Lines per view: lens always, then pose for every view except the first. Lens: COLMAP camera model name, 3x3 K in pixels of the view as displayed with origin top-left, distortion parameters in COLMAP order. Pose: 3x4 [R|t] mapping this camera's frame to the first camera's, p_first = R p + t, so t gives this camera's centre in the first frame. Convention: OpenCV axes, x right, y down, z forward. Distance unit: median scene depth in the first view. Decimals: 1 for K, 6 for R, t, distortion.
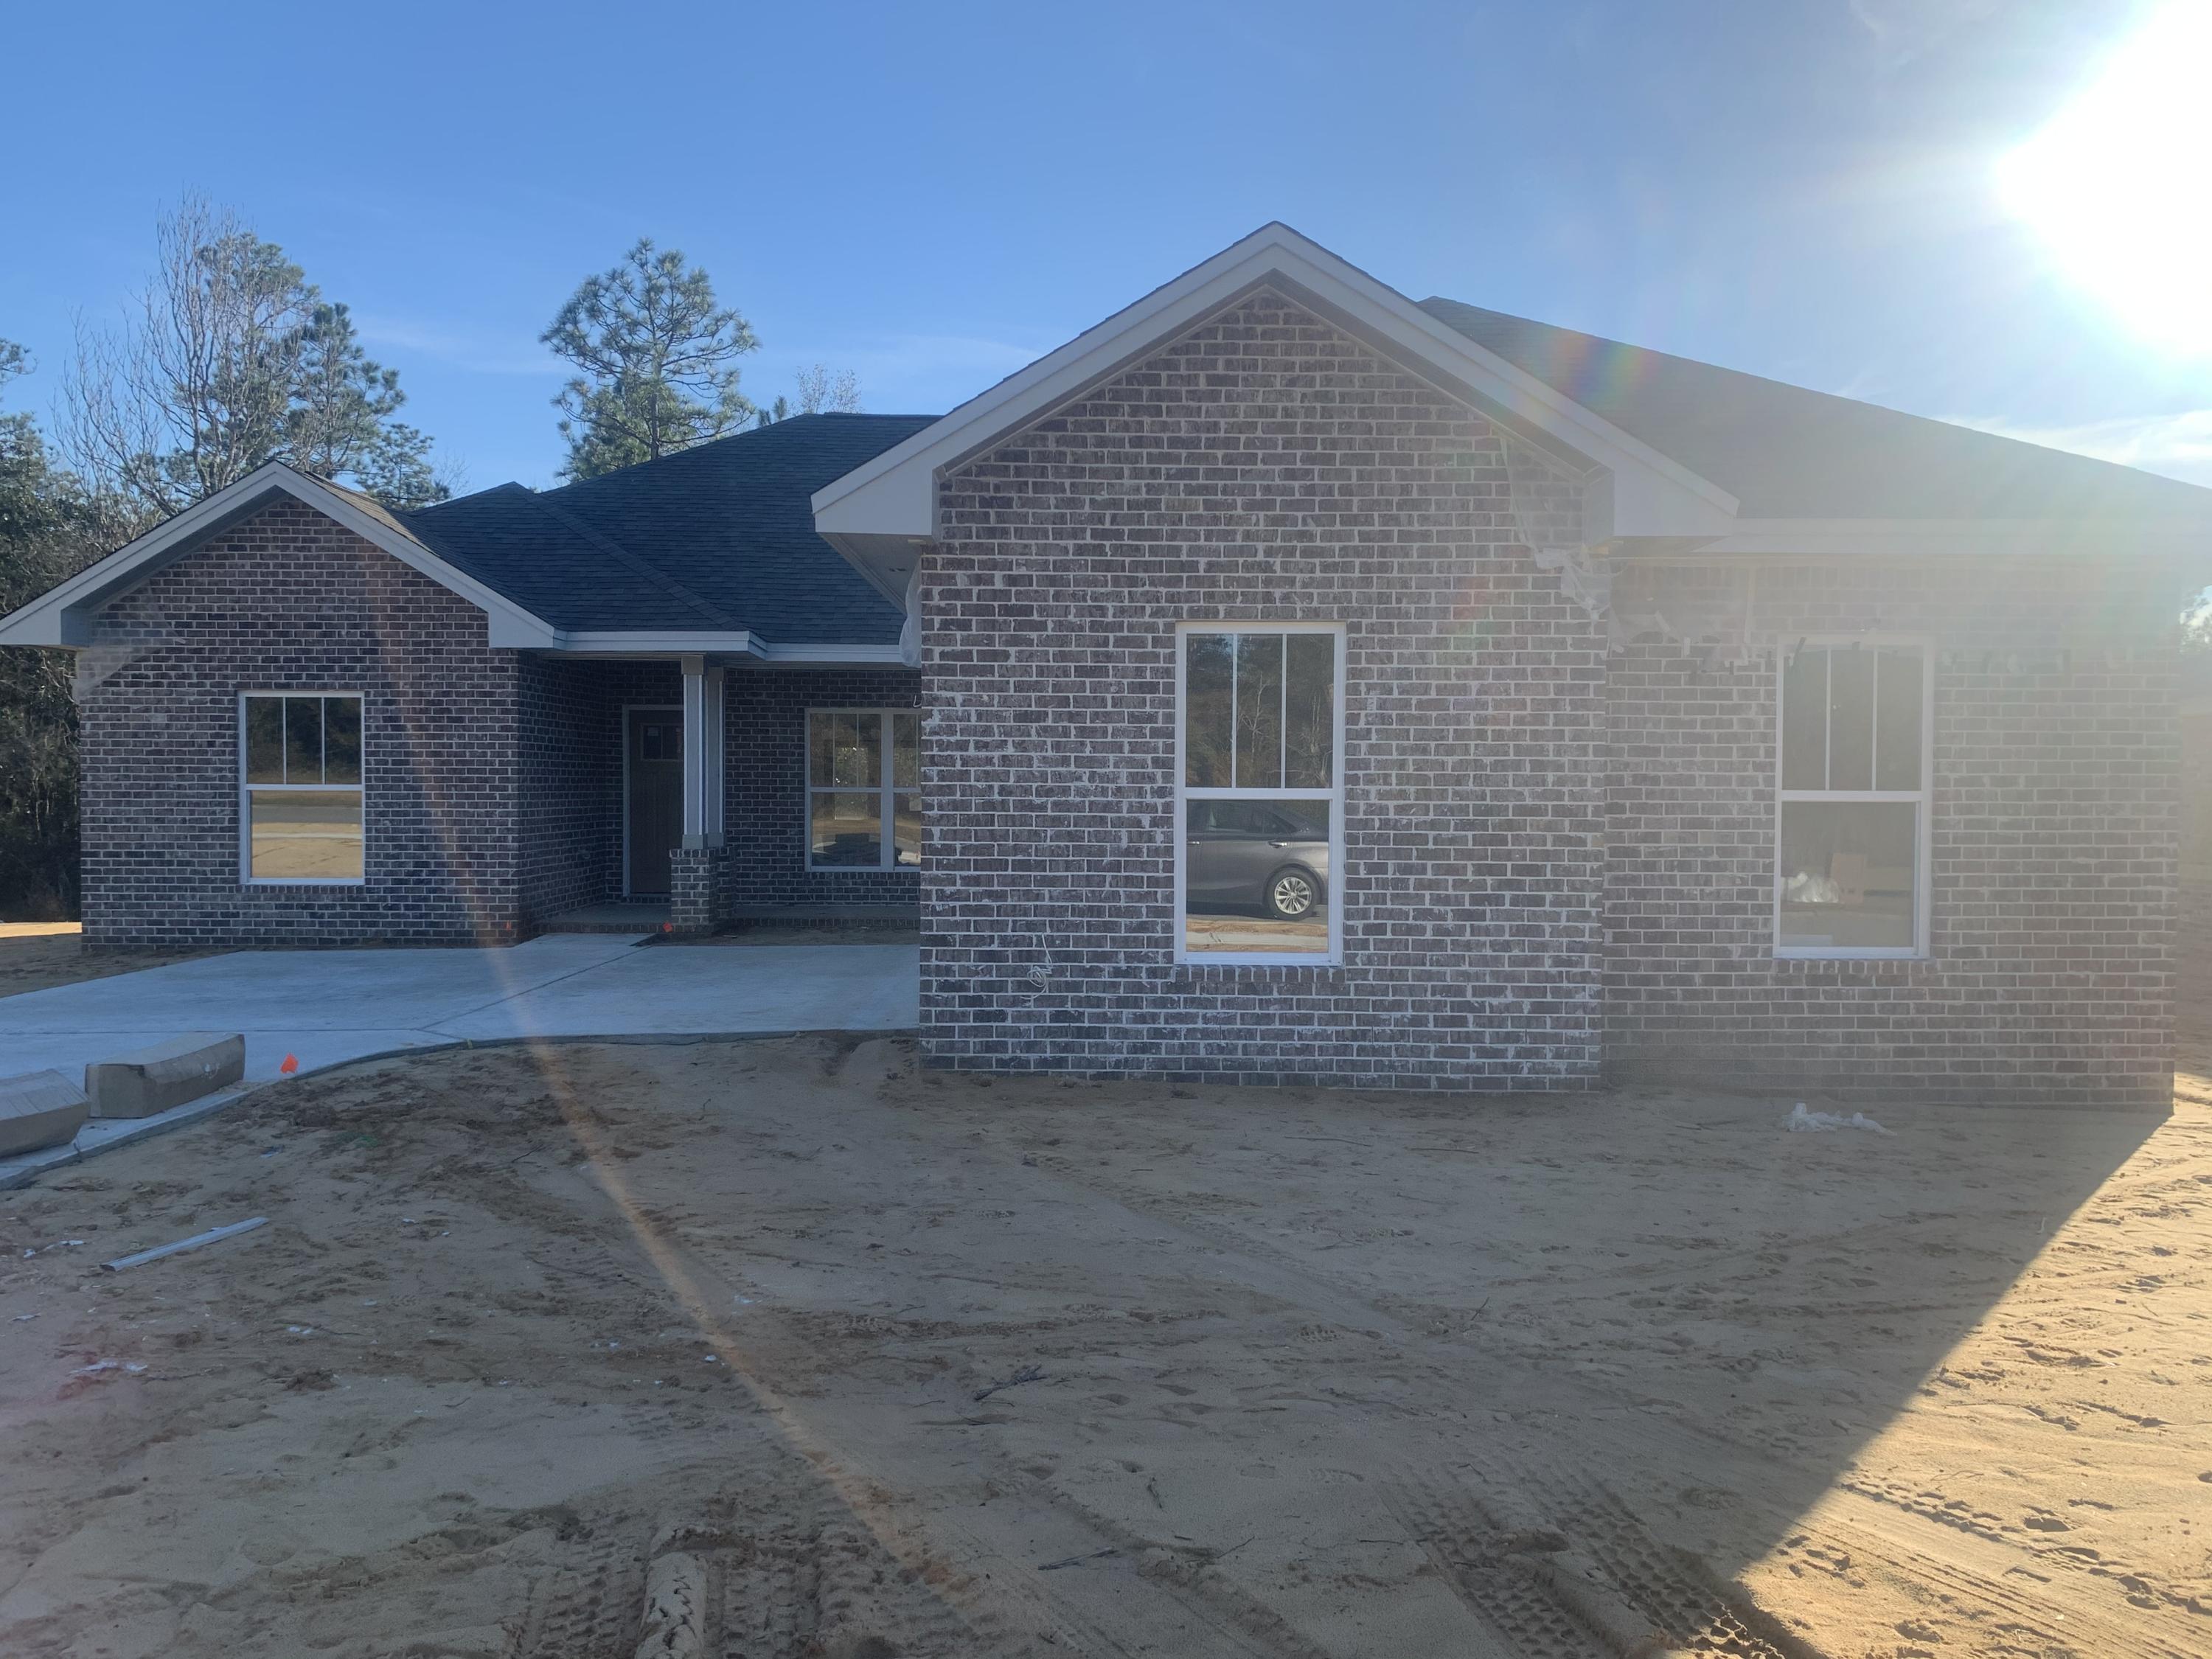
lens RADIAL K [[1881.9, 0, 1106.0], [0, 1881.9, 829.5], [0, 0, 1]] dist [0.000192, -0.008328]
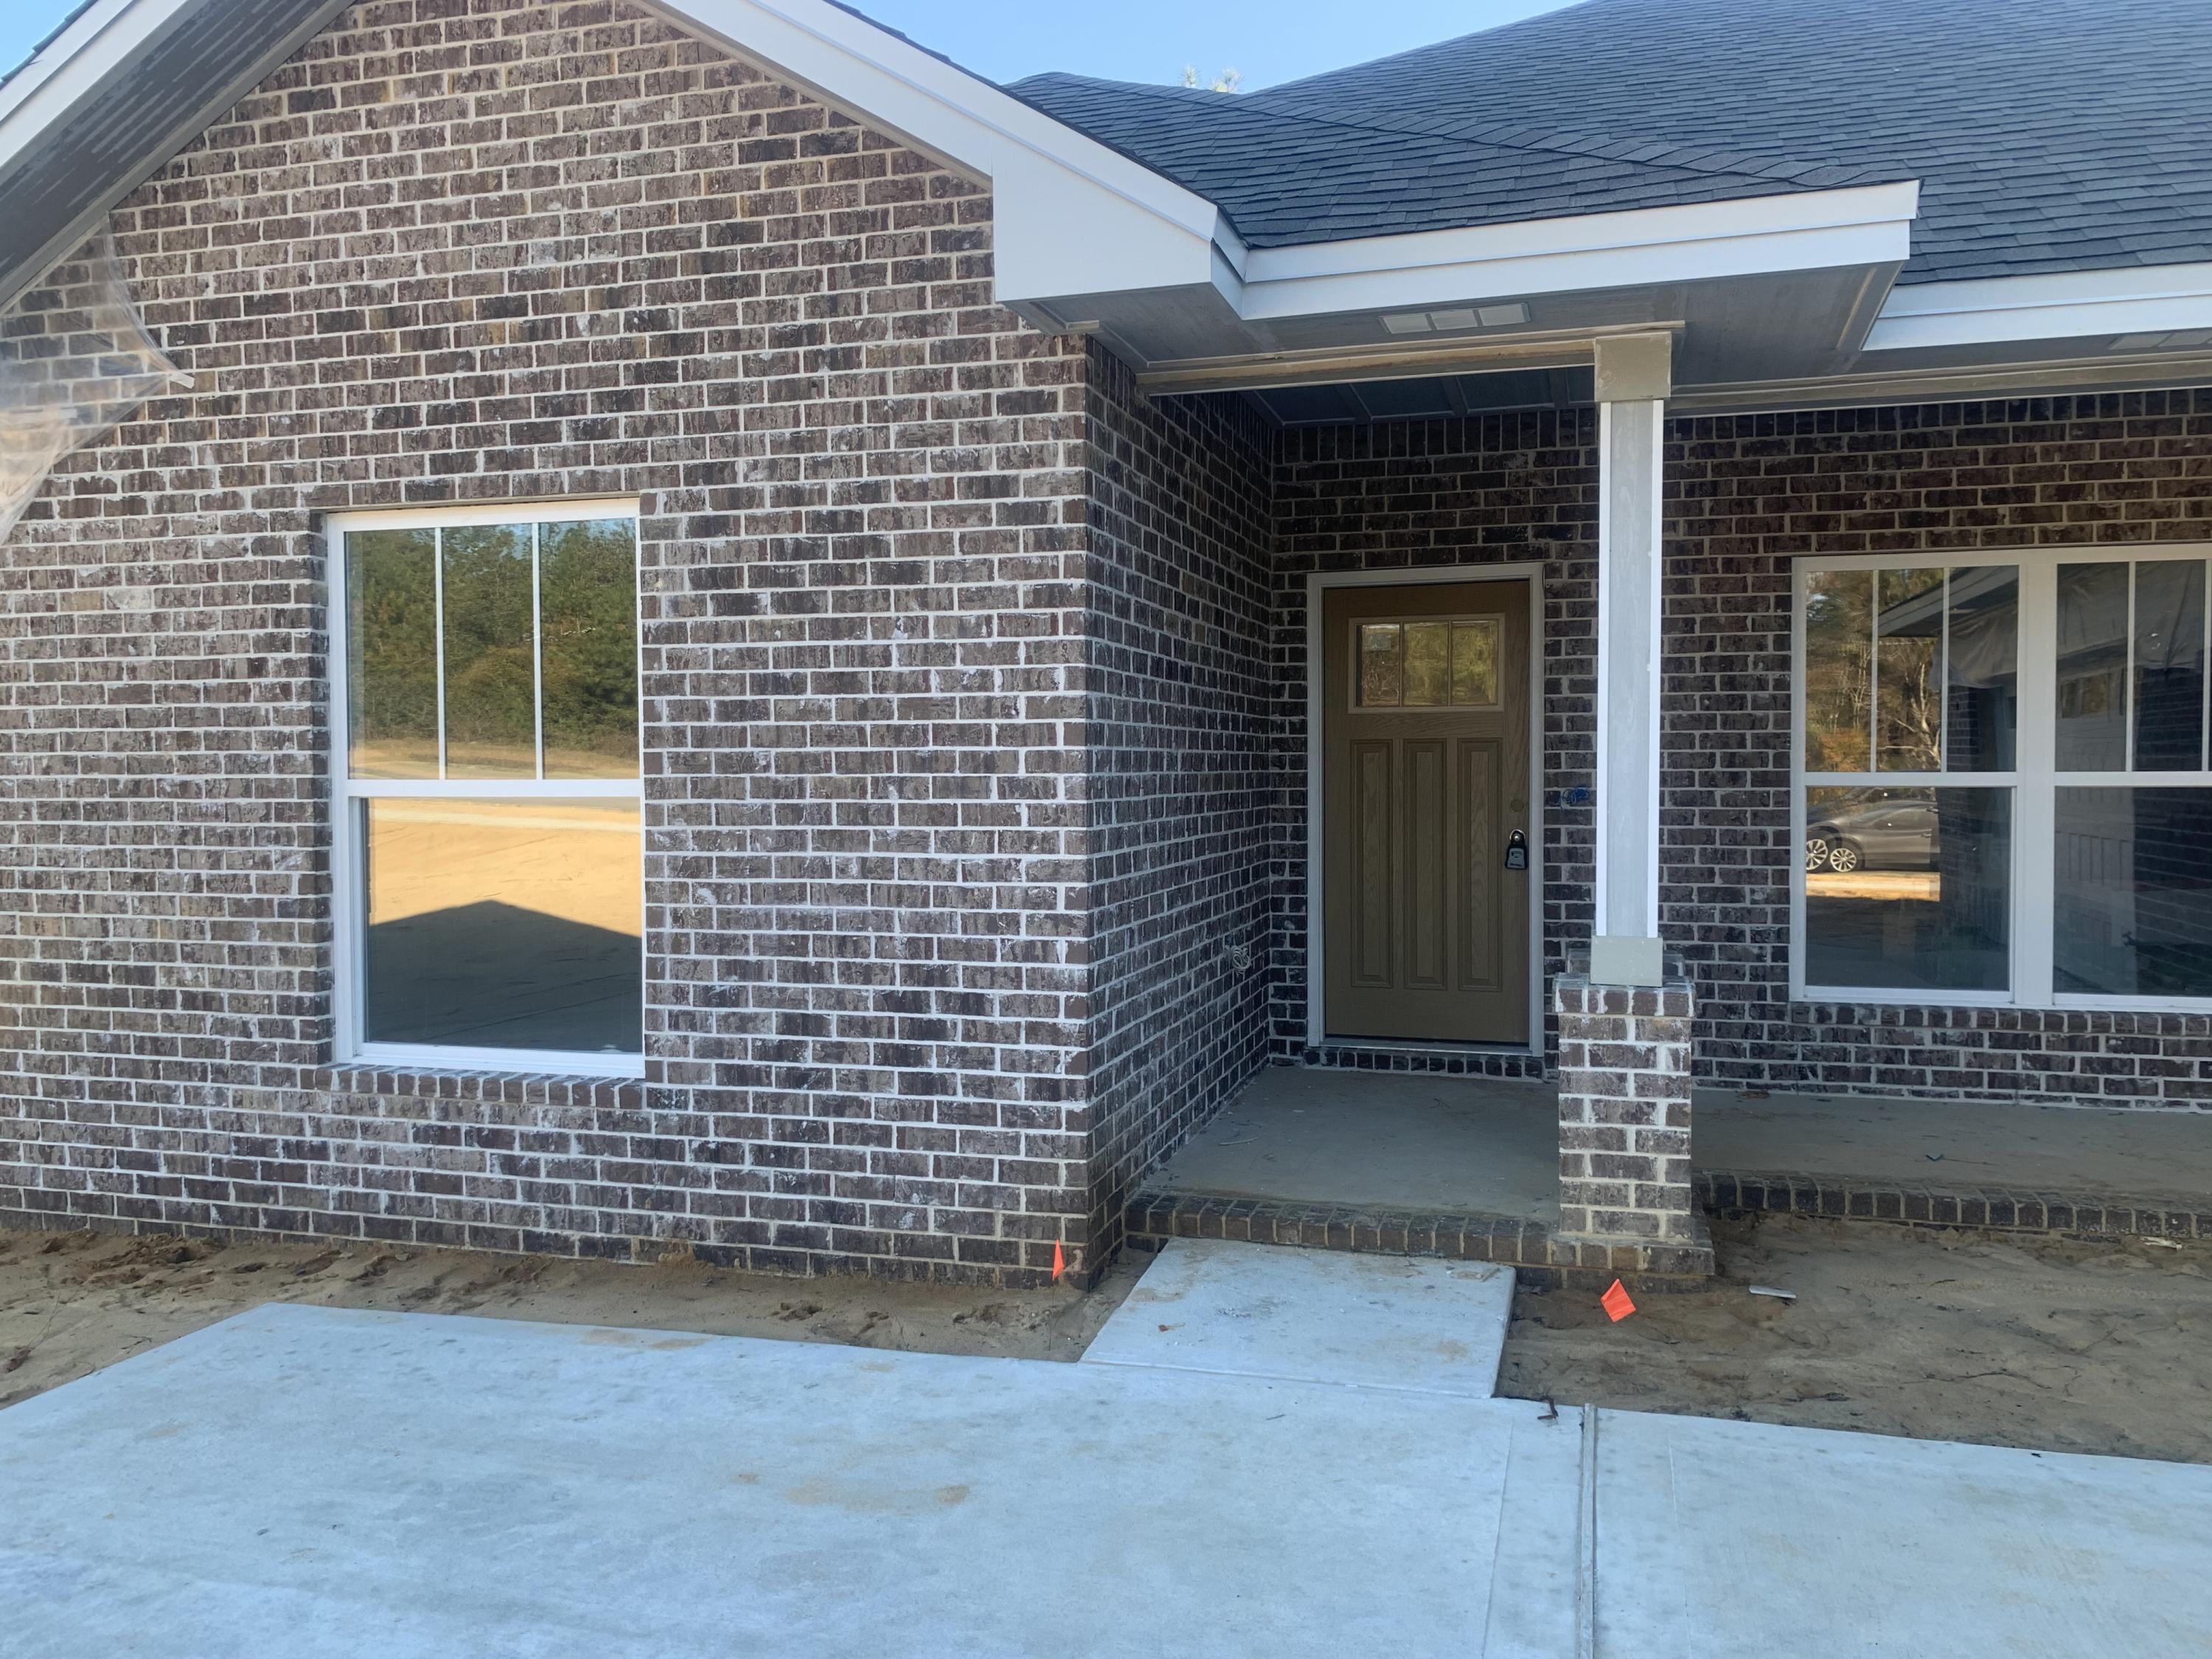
lens RADIAL K [[1704.6, 0, 1081.7], [0, 1704.6, 828.3], [0, 0, 1]] dist [0.033025, -0.053125]
pose [[0.956719, 0.001766, -0.291007, -0.233366], [0.001444, 0.999940, 0.010813, -0.018420], [0.291009, -0.010765, 0.956660, 0.736833]]
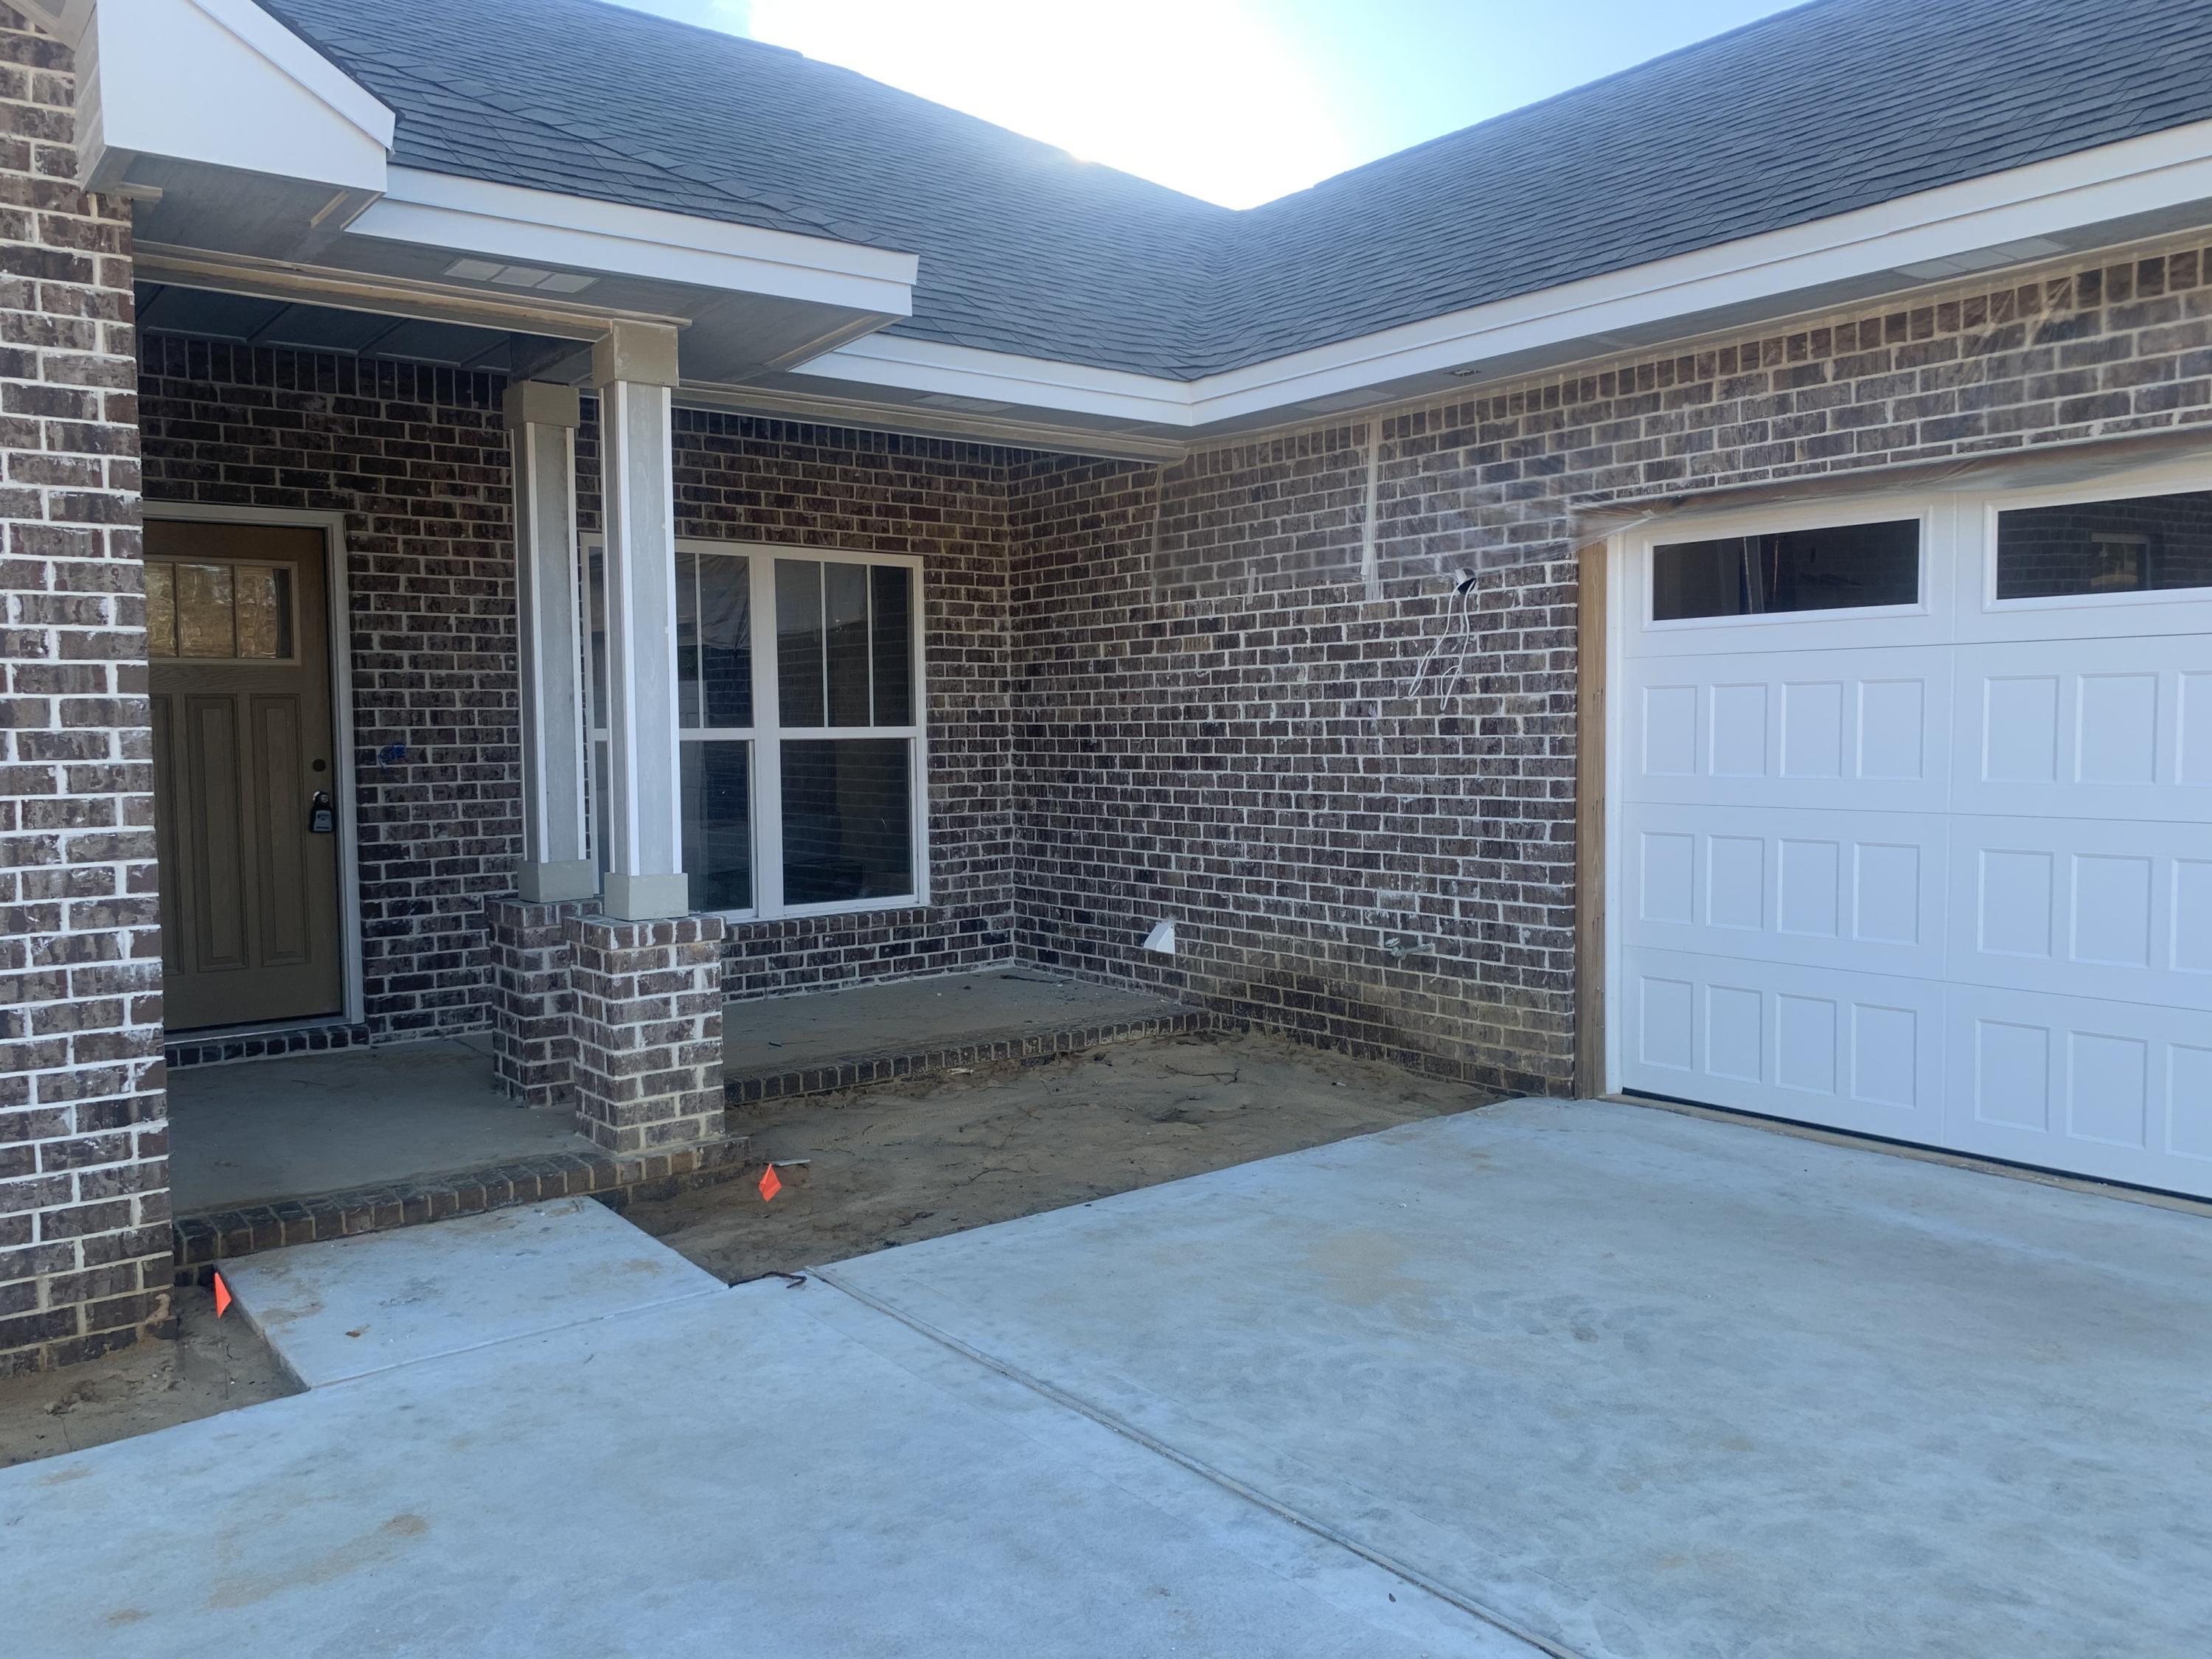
lens RADIAL K [[1689.5, 0, 1134.2], [0, 1689.5, 823.7], [0, 0, 1]] dist [0.051317, -0.124680]
pose [[0.775779, -0.048202, 0.629161, -0.356322], [0.027713, 0.998719, 0.042344, -0.017115], [-0.630395, -0.015414, 0.776121, 0.739981]]
